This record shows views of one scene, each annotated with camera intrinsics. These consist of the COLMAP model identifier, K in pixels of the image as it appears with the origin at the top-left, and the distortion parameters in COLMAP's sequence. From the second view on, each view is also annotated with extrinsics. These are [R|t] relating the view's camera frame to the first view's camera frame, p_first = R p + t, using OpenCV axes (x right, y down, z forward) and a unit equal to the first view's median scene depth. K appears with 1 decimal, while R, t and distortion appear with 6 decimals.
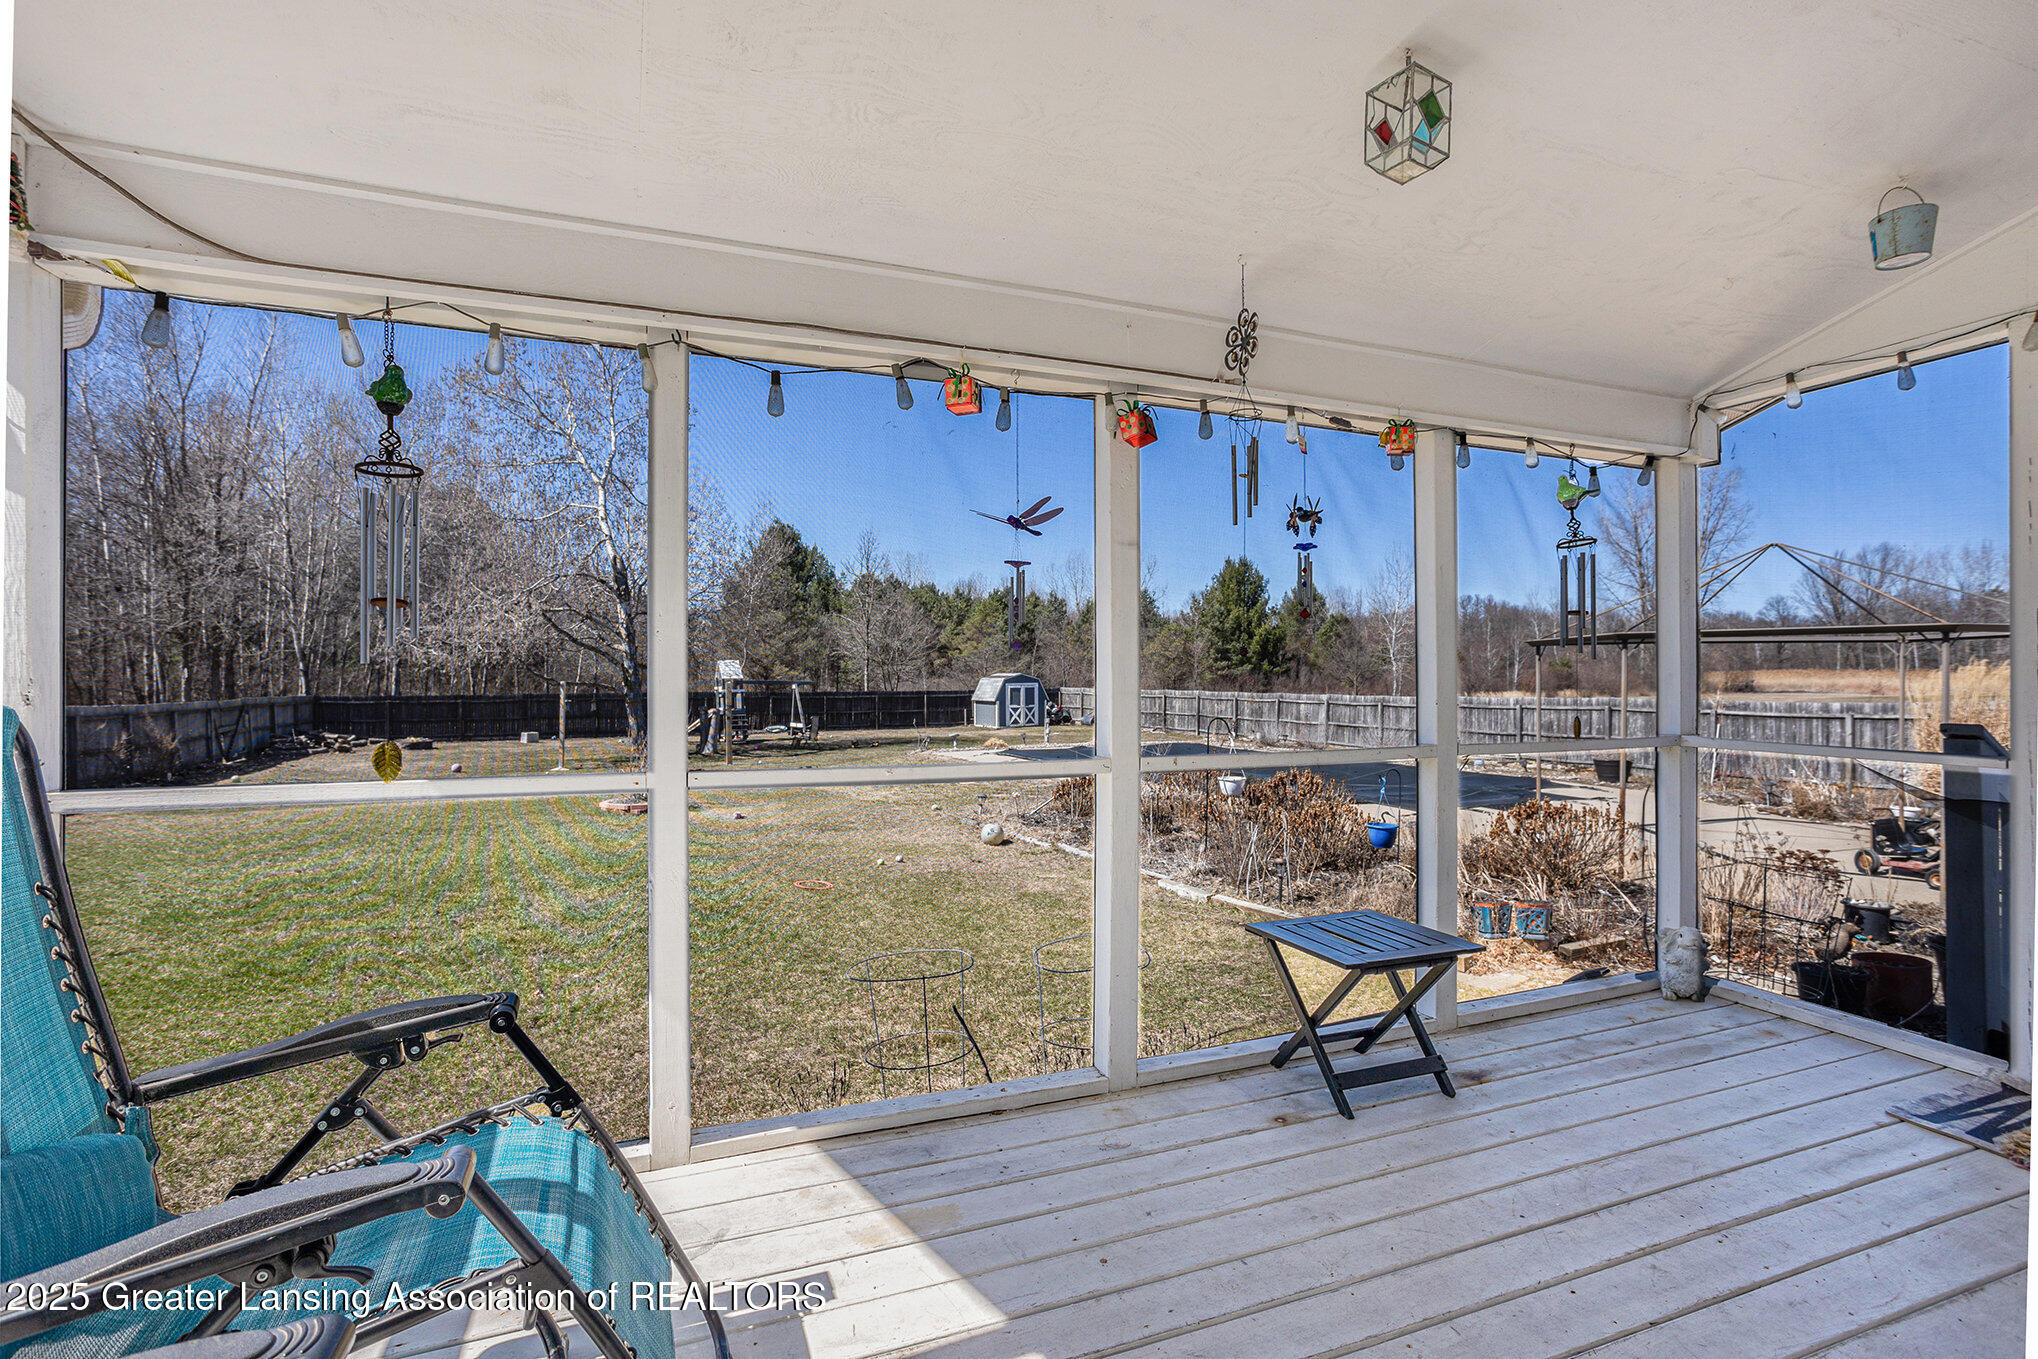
lens RADIAL K [[1069.8, 0, 1017.0], [0, 1069.8, 639.8], [0, 0, 1]] dist [-0.000170, 0.052544]
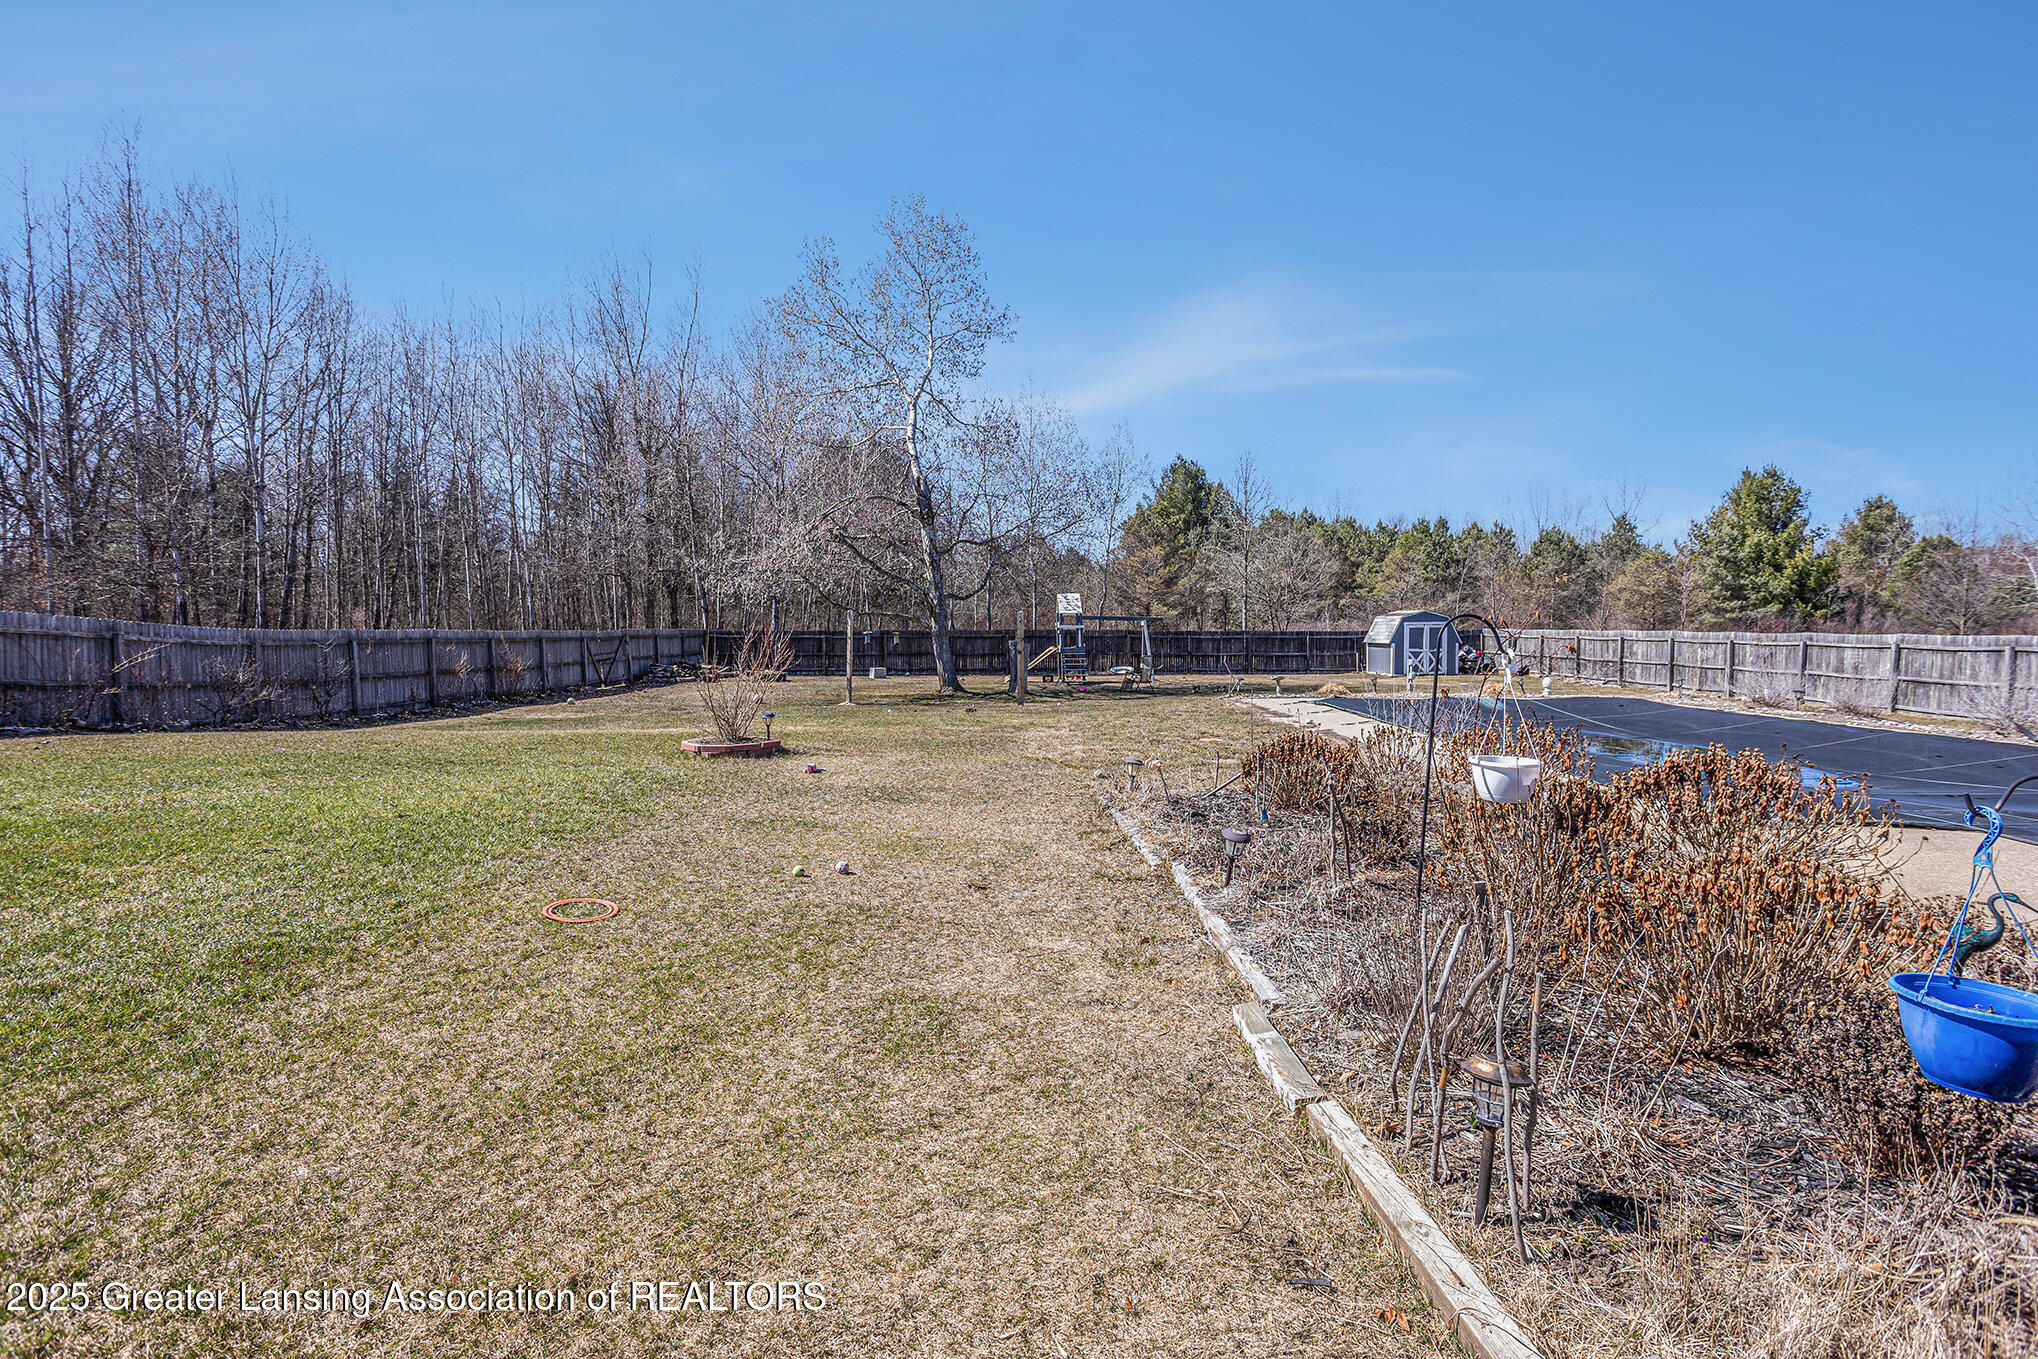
lens RADIAL K [[1069.8, 0, 1017.0], [0, 1069.8, 639.8], [0, 0, 1]] dist [-0.000170, 0.052544]
pose [[0.918990, 0.009108, -0.394176, 0.039097], [0.010011, 0.998872, 0.046420, 0.012174], [0.394154, -0.046606, 0.917862, 0.113681]]
